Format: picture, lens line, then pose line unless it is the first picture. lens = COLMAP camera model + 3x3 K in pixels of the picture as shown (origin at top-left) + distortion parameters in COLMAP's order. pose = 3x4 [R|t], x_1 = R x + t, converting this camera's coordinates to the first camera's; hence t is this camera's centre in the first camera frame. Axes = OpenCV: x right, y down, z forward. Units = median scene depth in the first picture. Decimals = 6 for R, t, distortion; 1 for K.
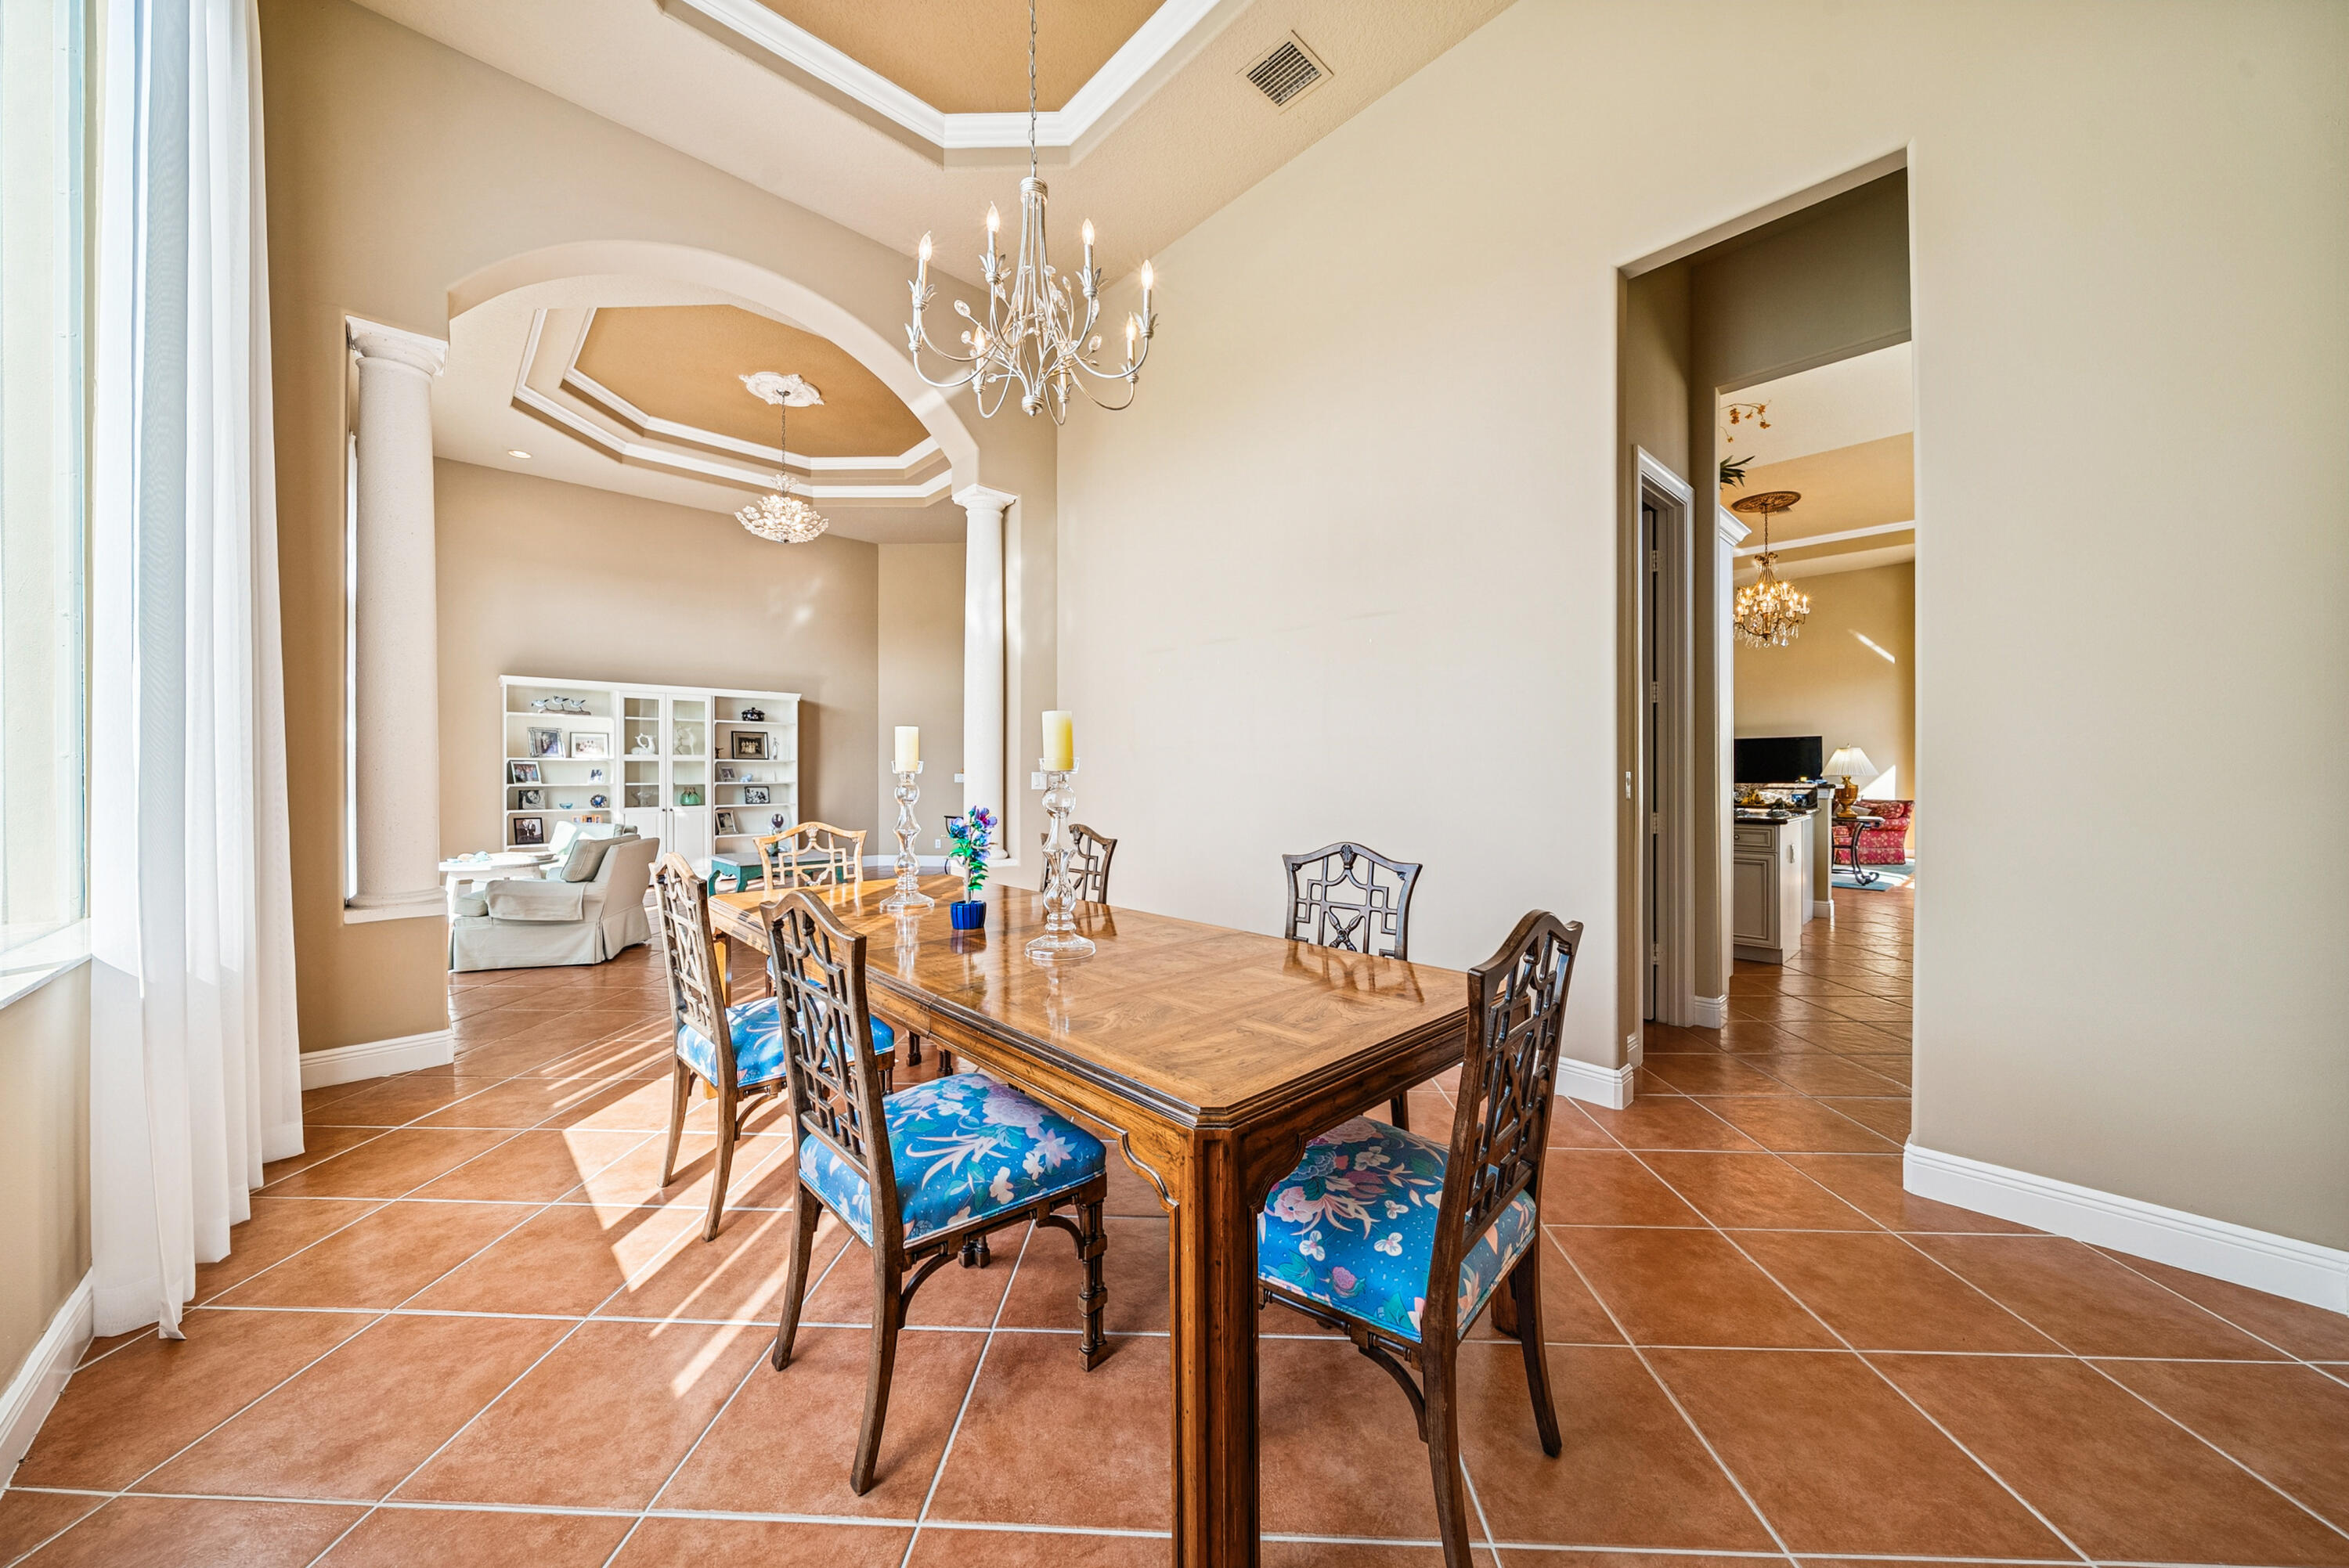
lens RADIAL K [[812.6, 0, 1176.2], [0, 812.6, 772.4], [0, 0, 1]] dist [0.006221, 0.000100]
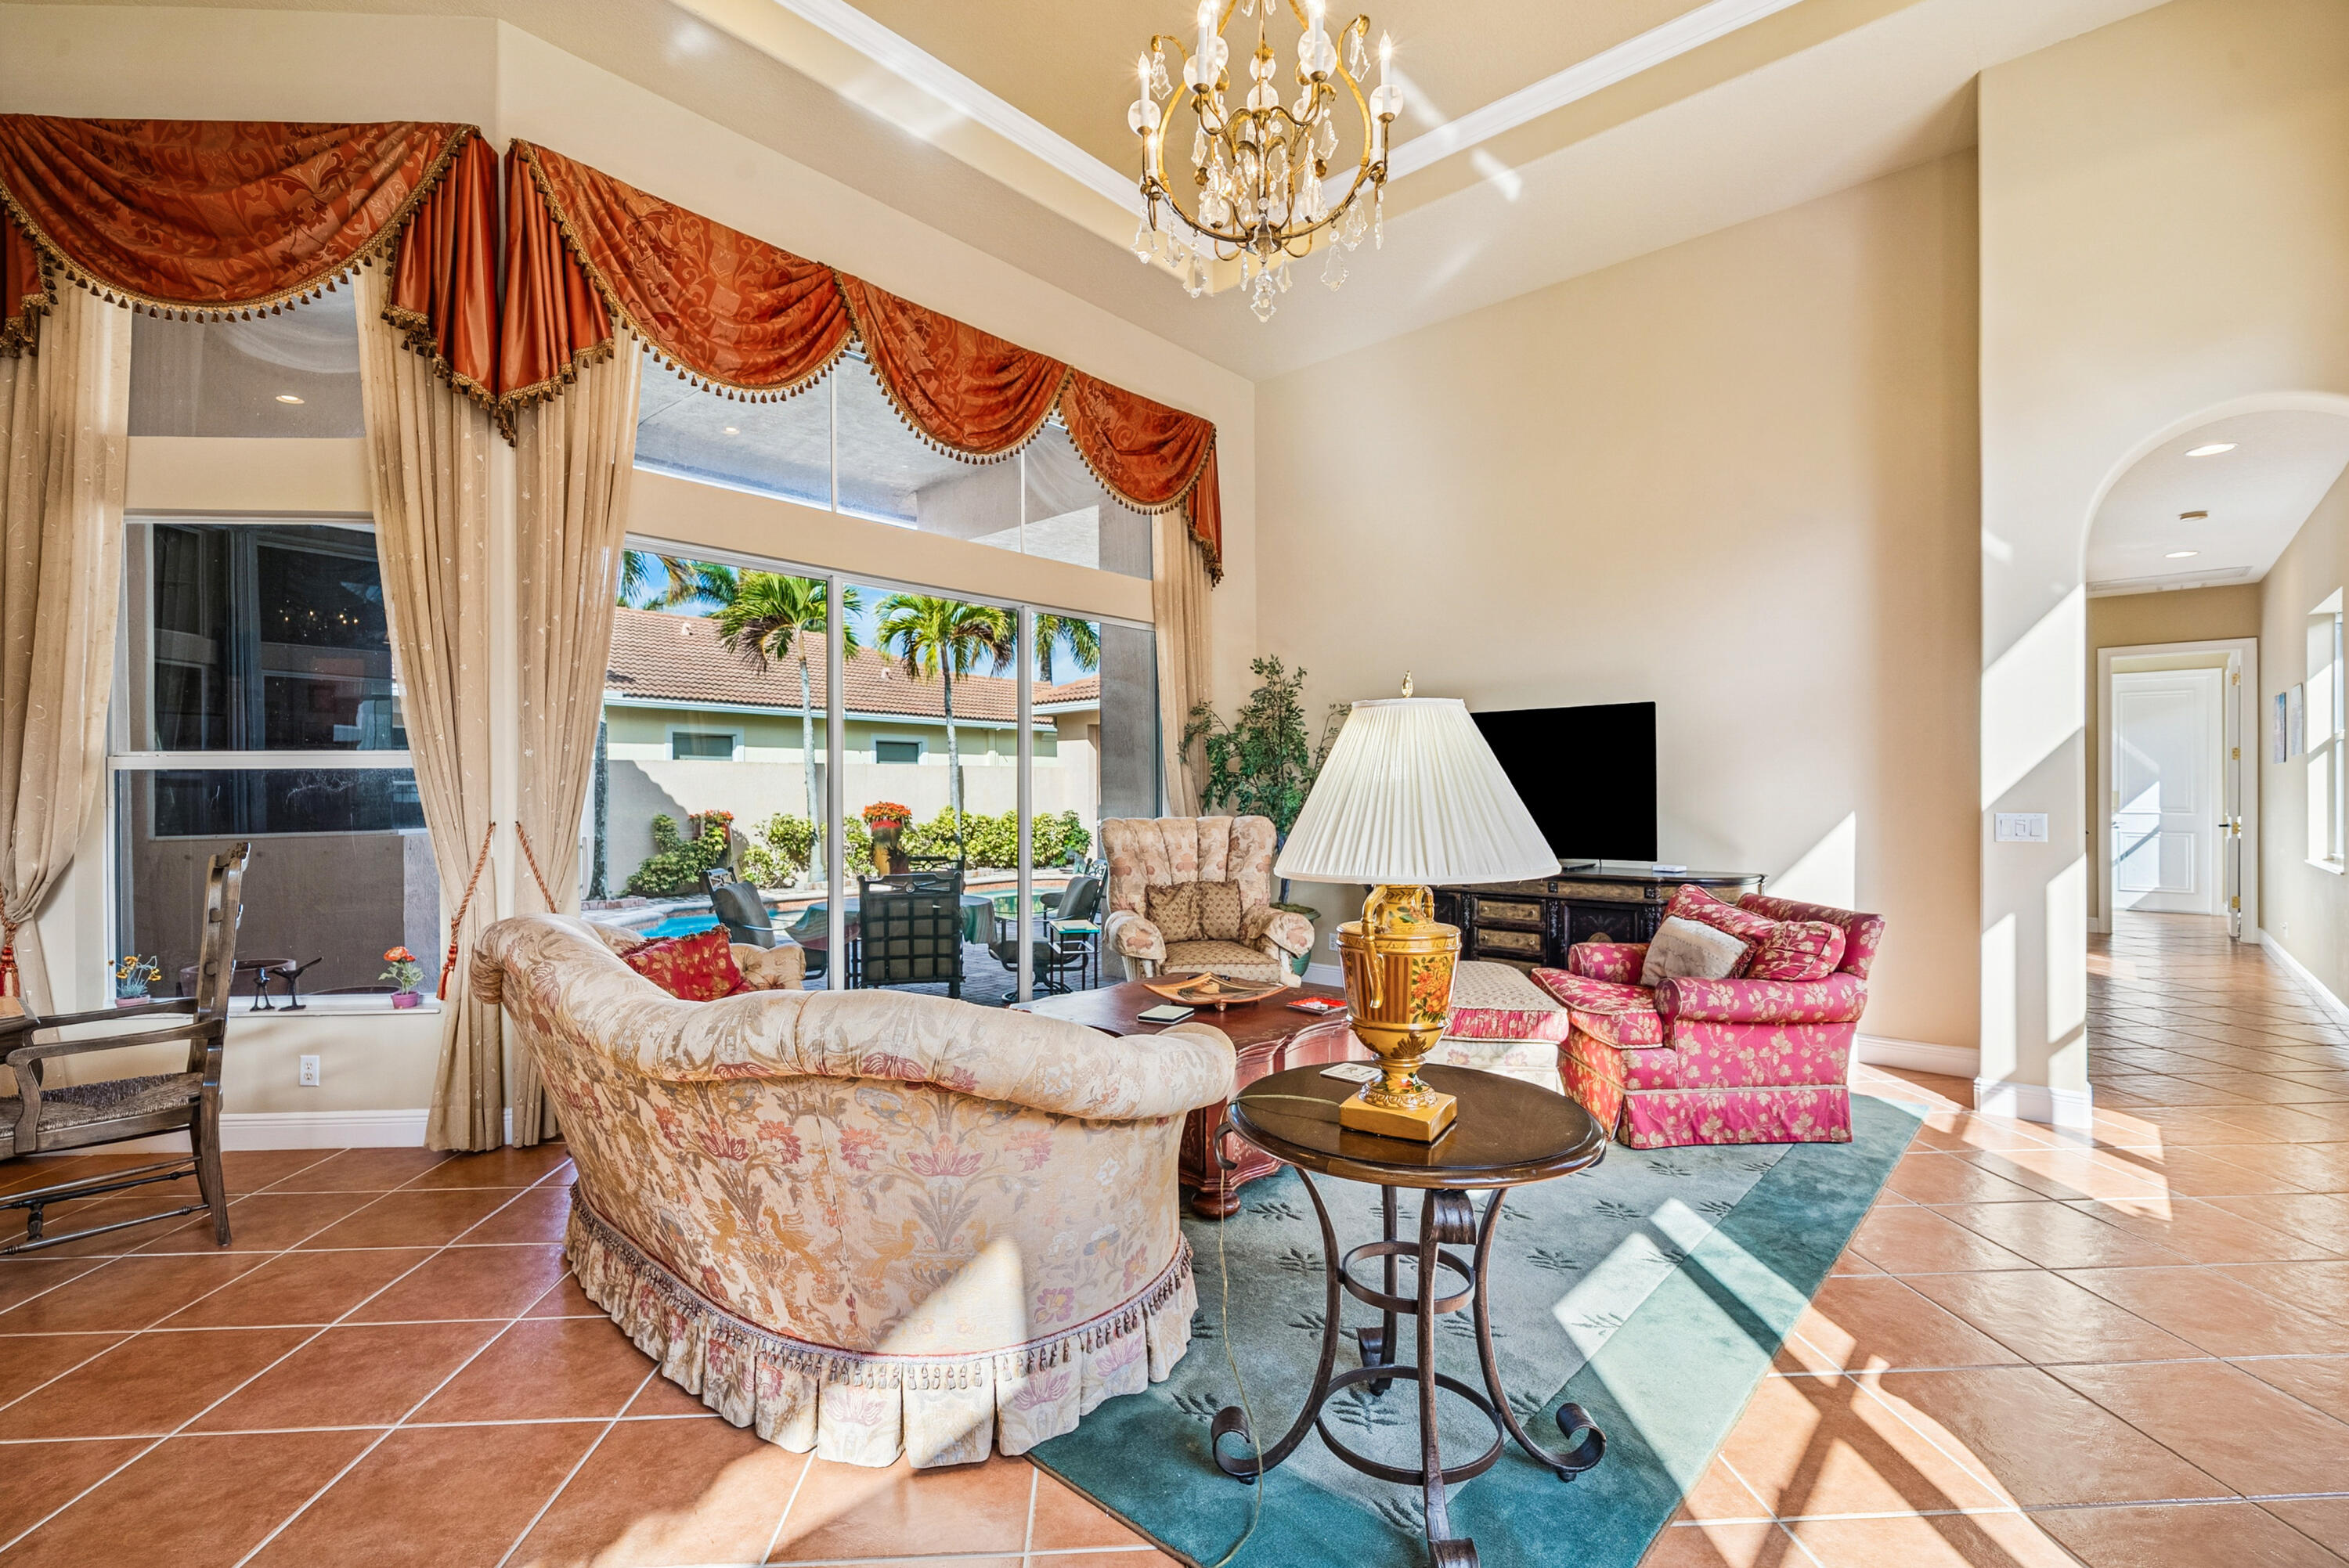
lens RADIAL K [[1049.1, 0, 1174.5], [0, 1049.1, 784.0], [0, 0, 1]] dist [0.012935, -0.007755]
pose [[0.996598, -0.004474, 0.082290, 0.632875], [0.004662, 0.999987, -0.002091, -0.011141], [-0.082280, 0.002467, 0.996606, 0.659348]]
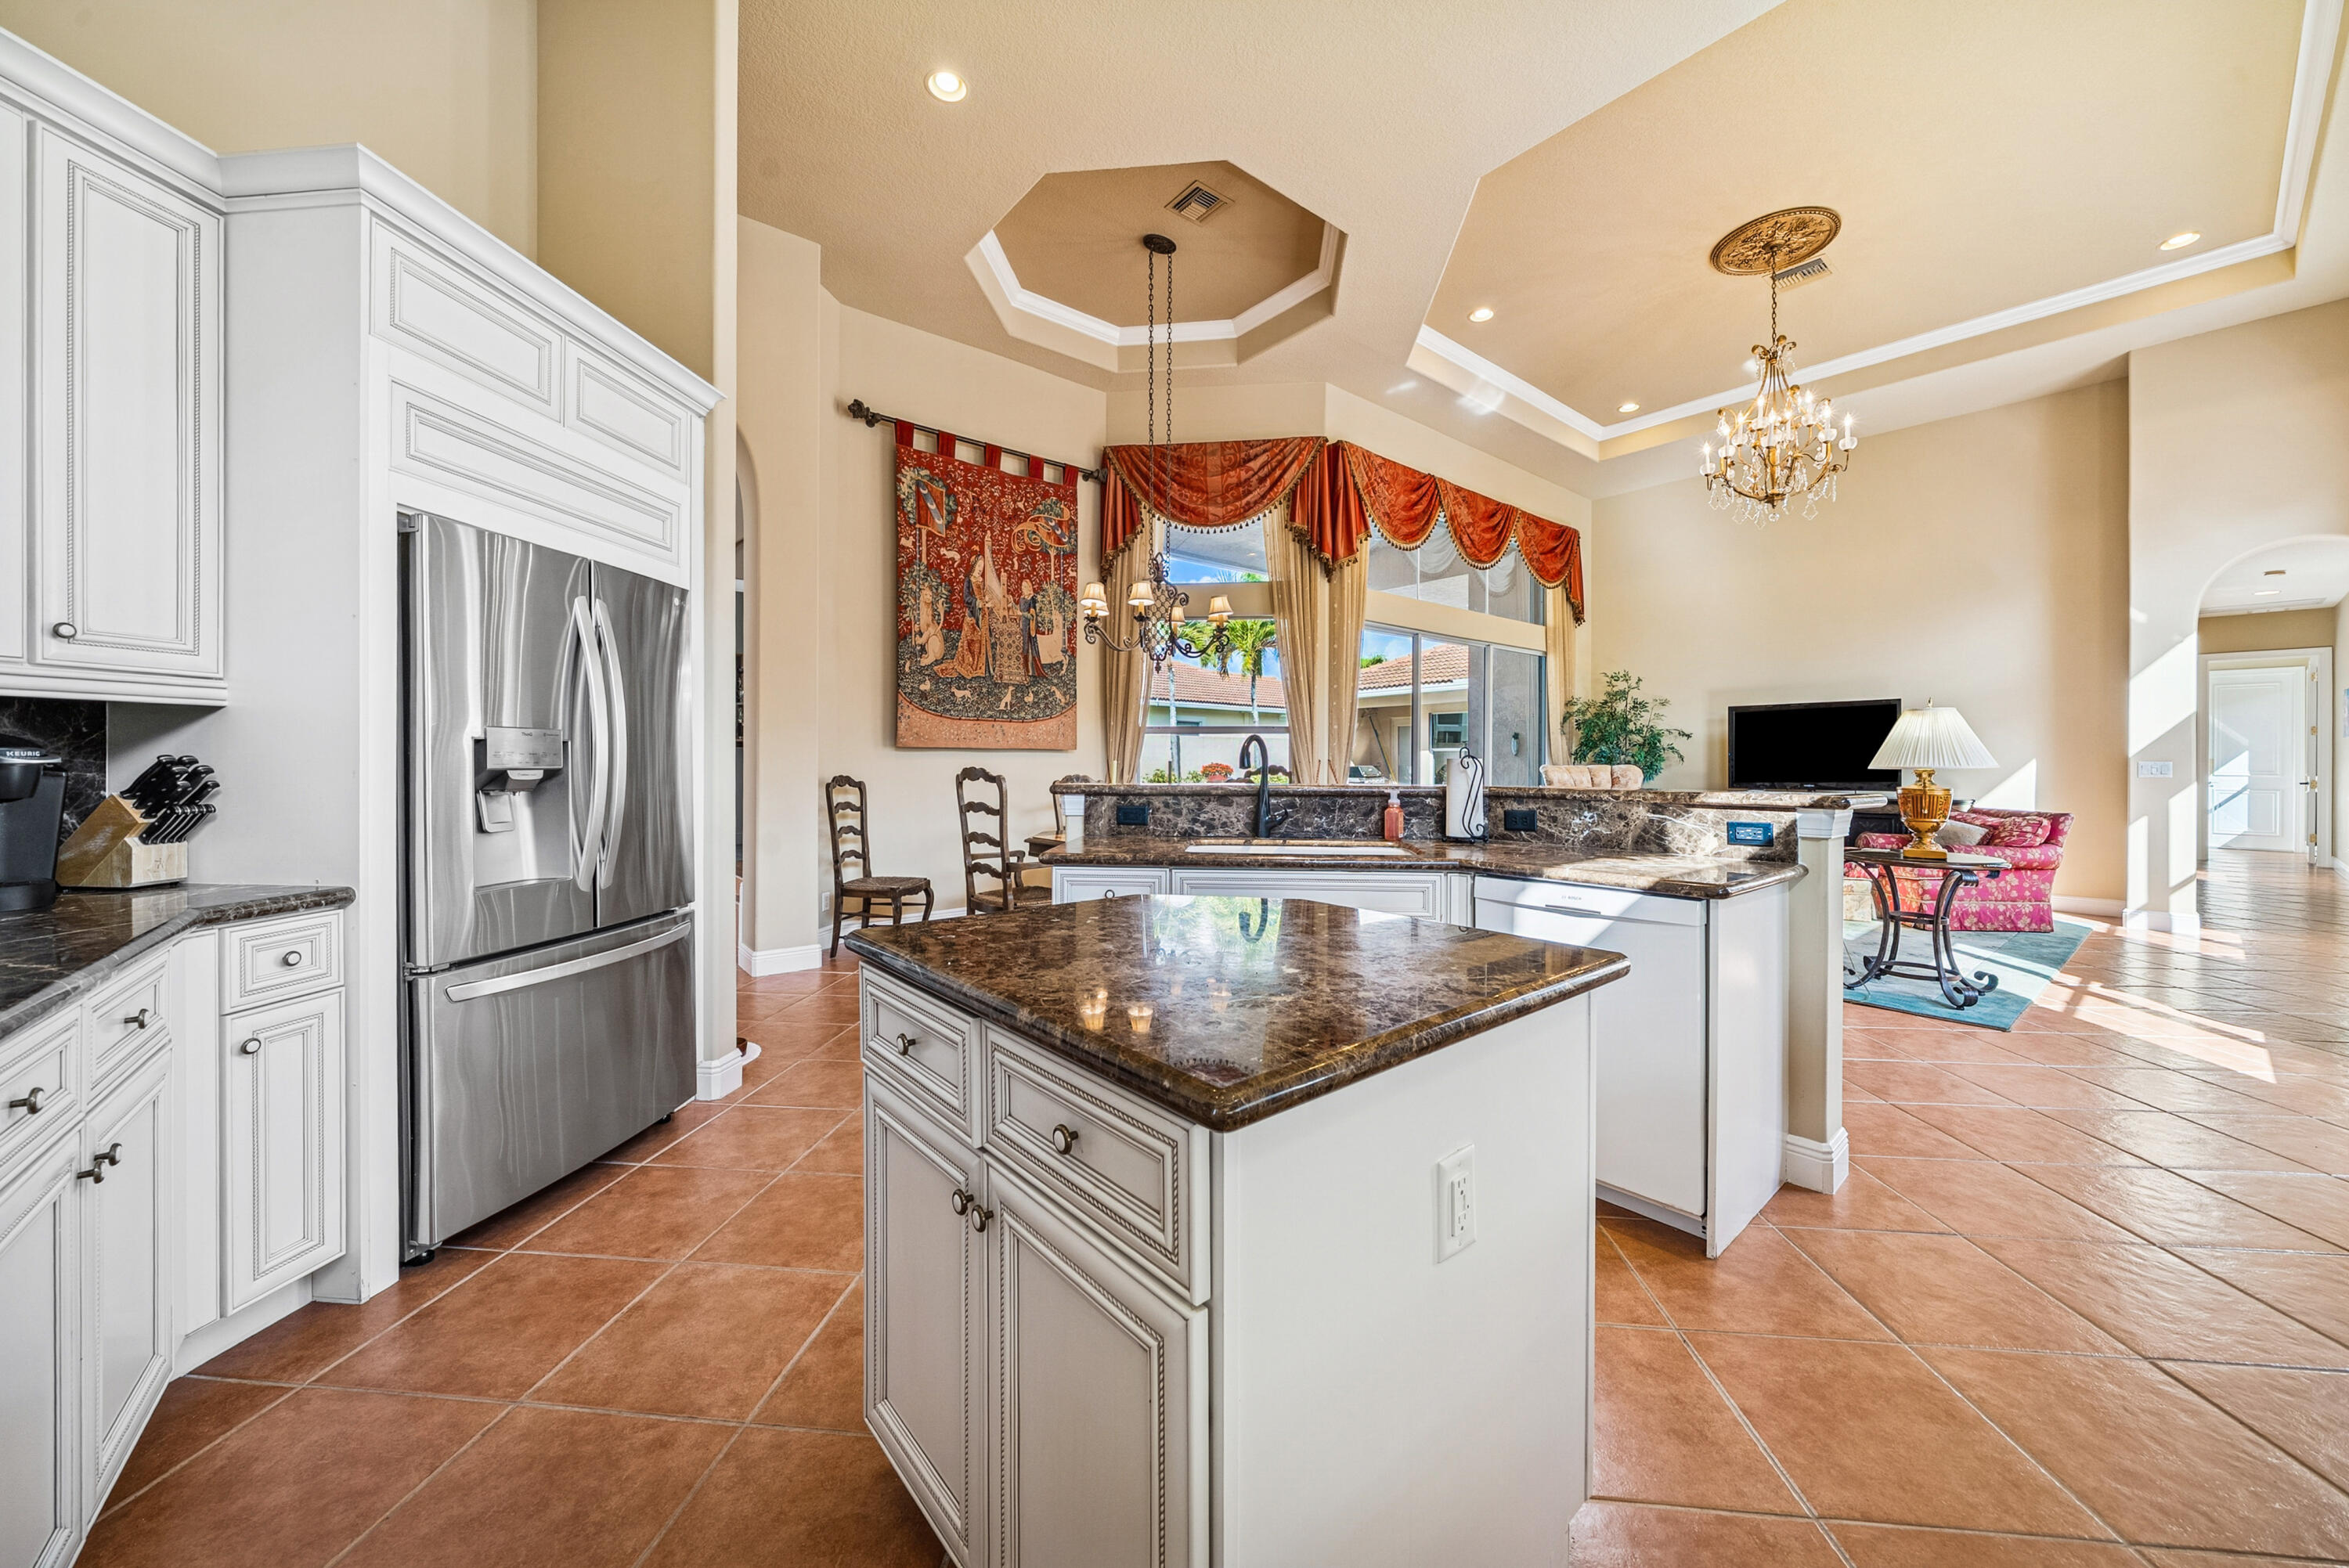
lens RADIAL K [[871.6, 0, 1143.5], [0, 871.6, 760.9], [0, 0, 1]] dist [-0.001629, -0.000322]
pose [[0.997299, 0.001218, -0.073433, 0.340729], [-0.001123, 0.999998, 0.001344, 0.000126], [0.073435, -0.001258, 0.997299, 0.389036]]
